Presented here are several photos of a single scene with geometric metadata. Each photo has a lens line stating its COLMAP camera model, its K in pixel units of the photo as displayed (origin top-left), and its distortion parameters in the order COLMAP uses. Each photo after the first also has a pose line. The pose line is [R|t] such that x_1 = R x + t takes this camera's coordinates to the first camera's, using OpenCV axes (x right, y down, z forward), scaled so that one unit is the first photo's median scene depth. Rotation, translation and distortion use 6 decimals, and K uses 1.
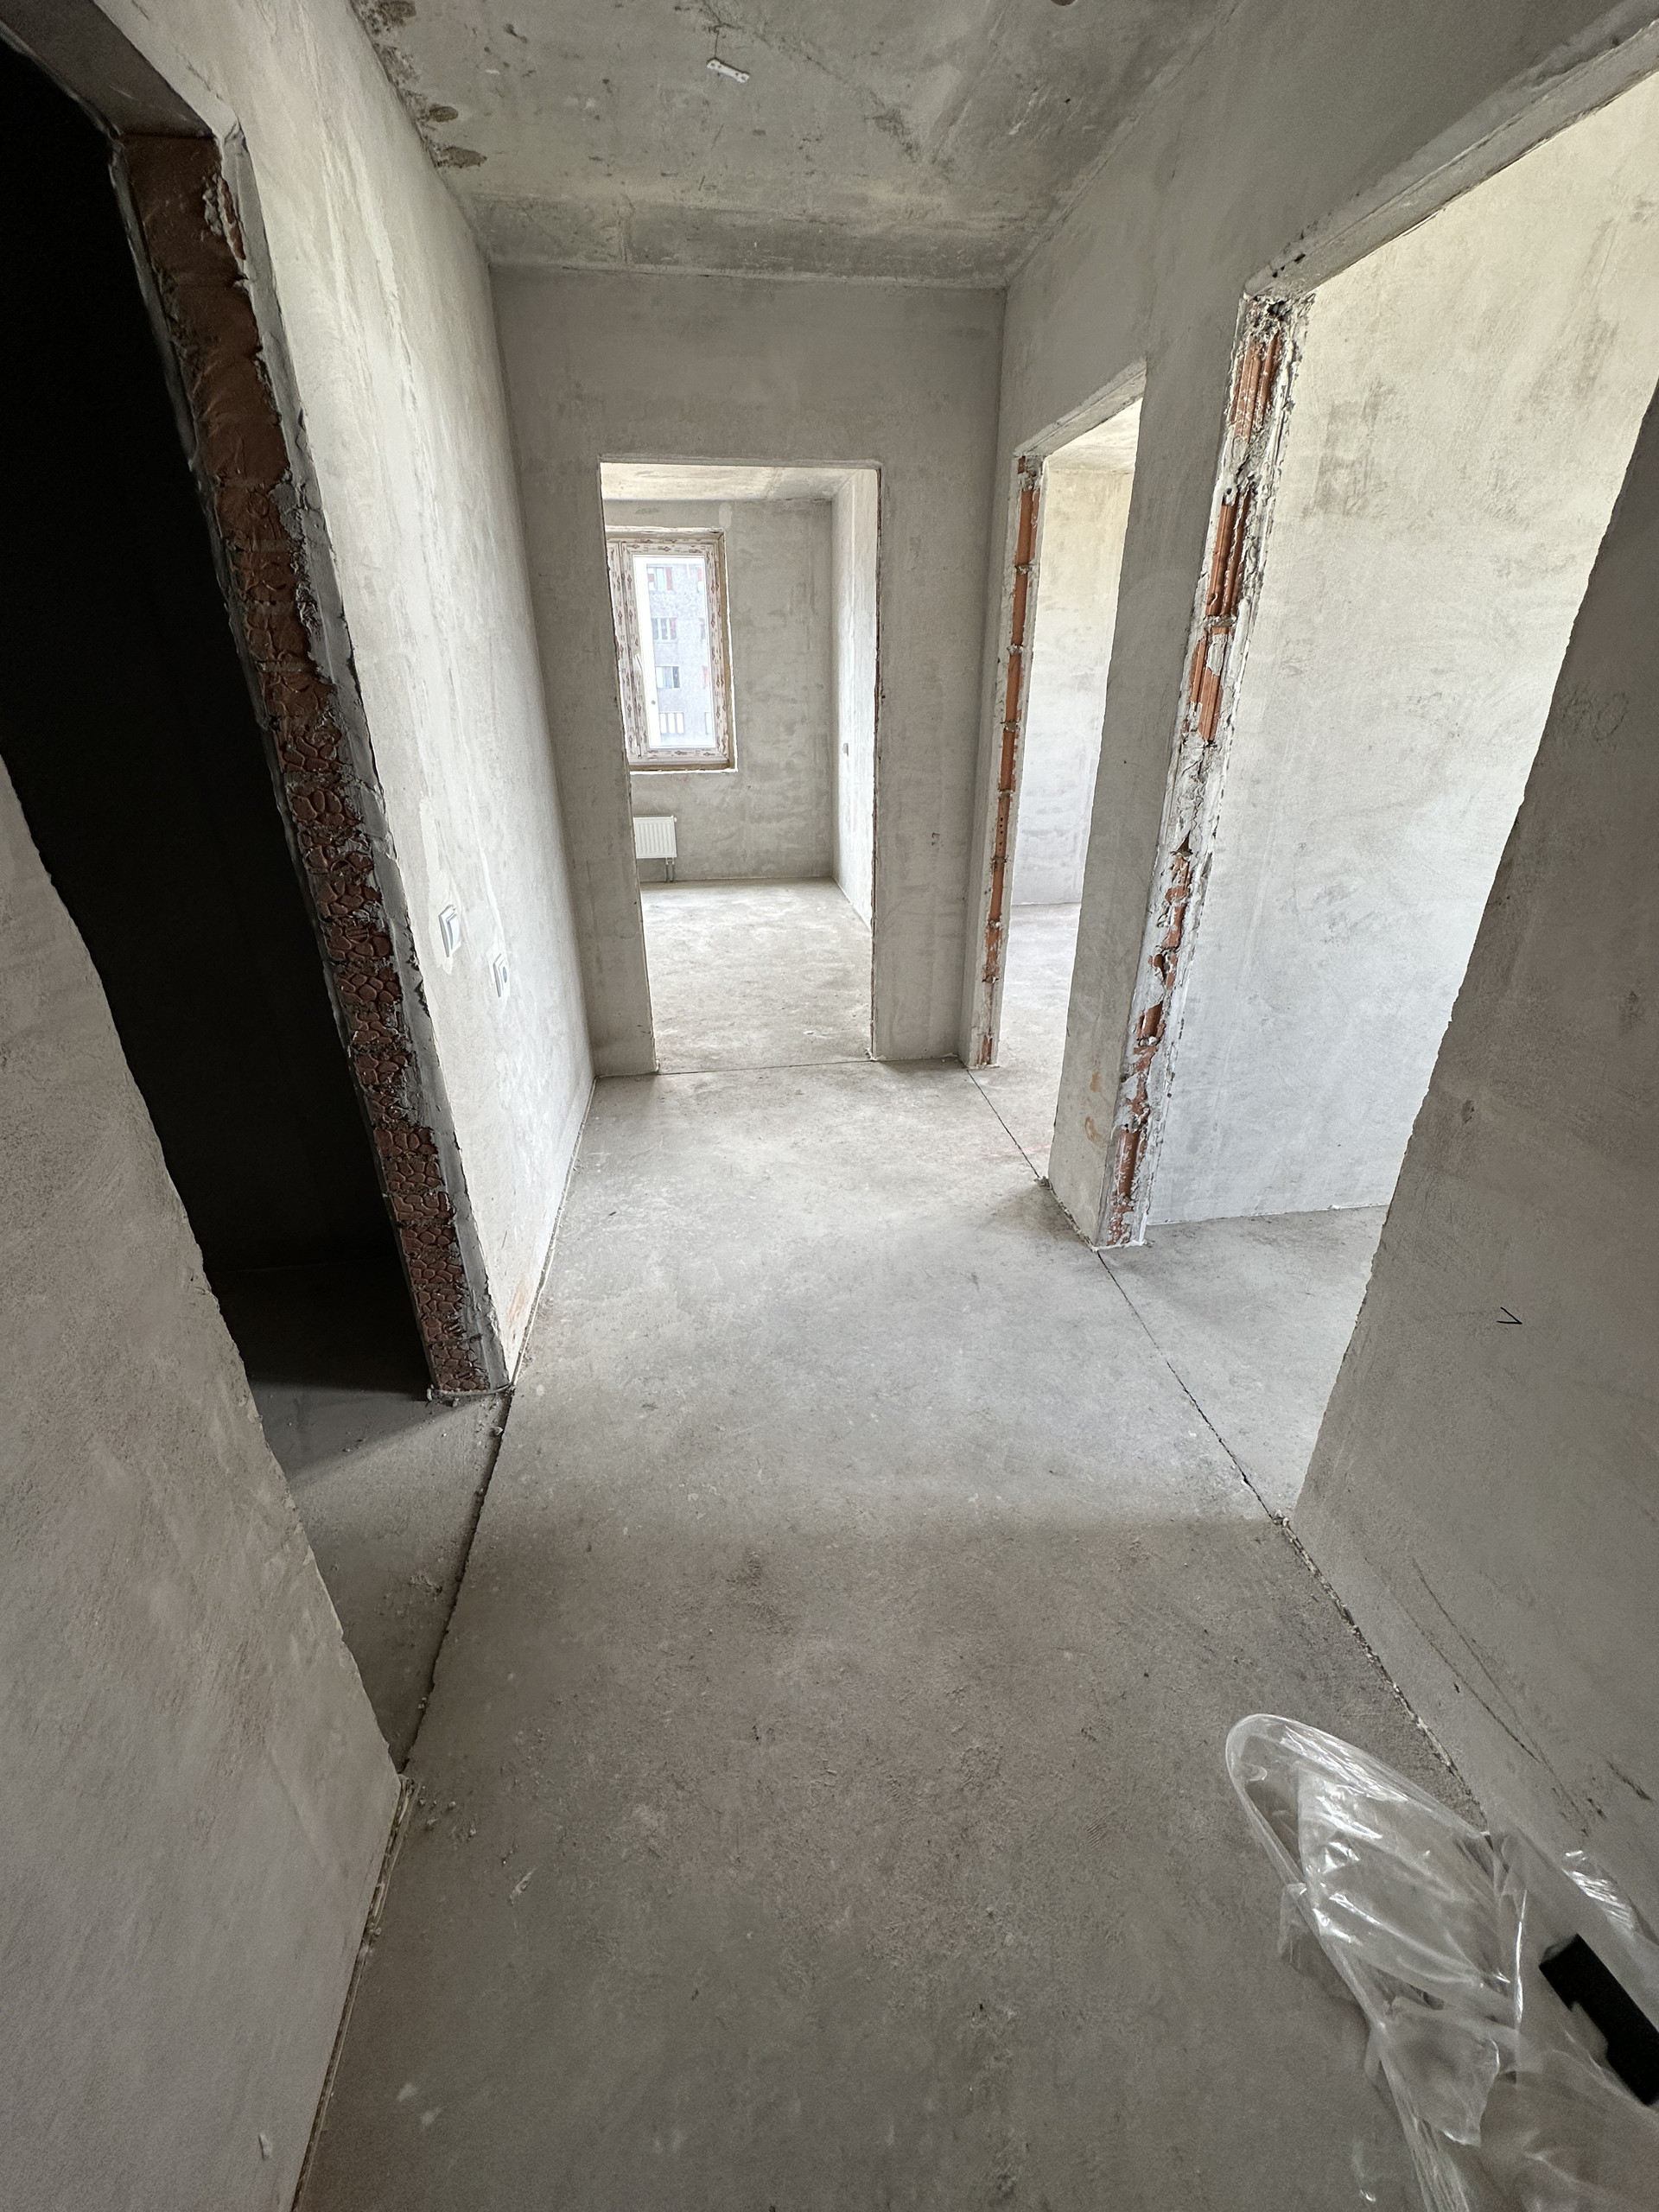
lens RADIAL K [[881.9, 0, 832.8], [0, 881.9, 1103.5], [0, 0, 1]] dist [-0.003485, 0.000686]
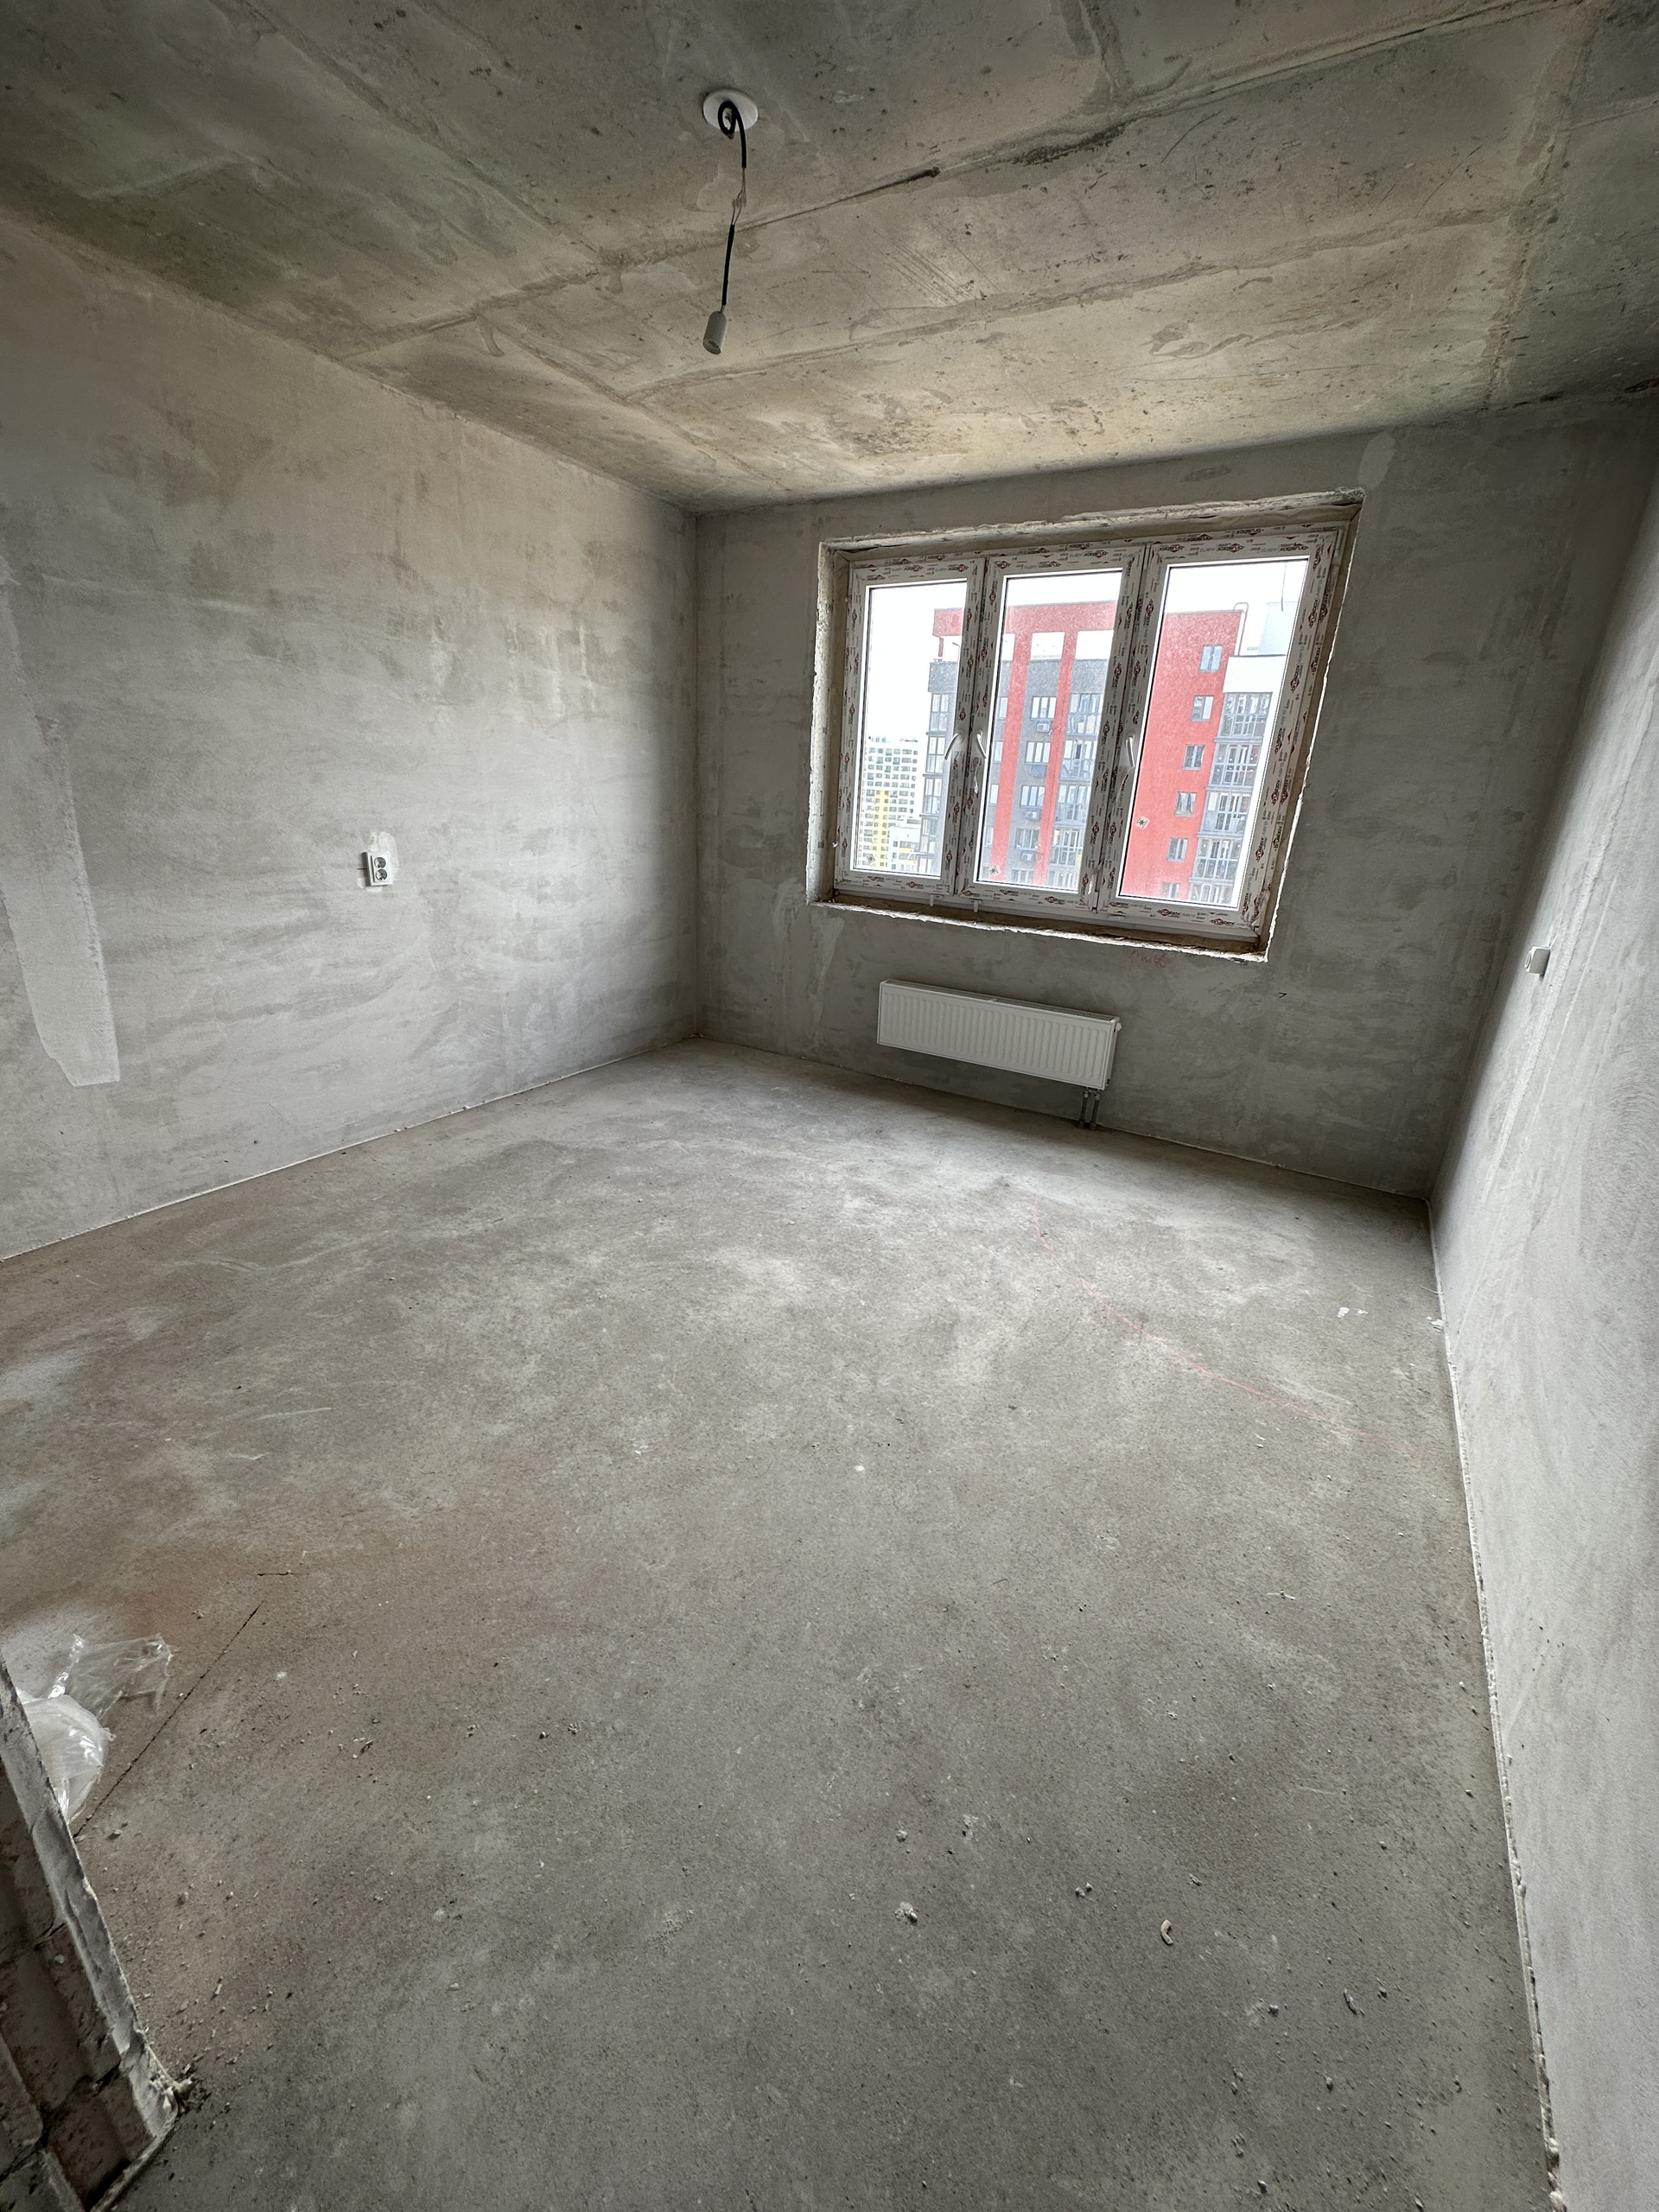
lens RADIAL K [[881.9, 0, 830.2], [0, 881.9, 1103.3], [0, 0, 1]] dist [-0.003485, 0.000686]
pose [[0.778540, 0.253116, -0.574289, 0.024774], [-0.321451, 0.946745, -0.018504, -0.614819], [0.539022, 0.199012, 0.818443, 1.363766]]
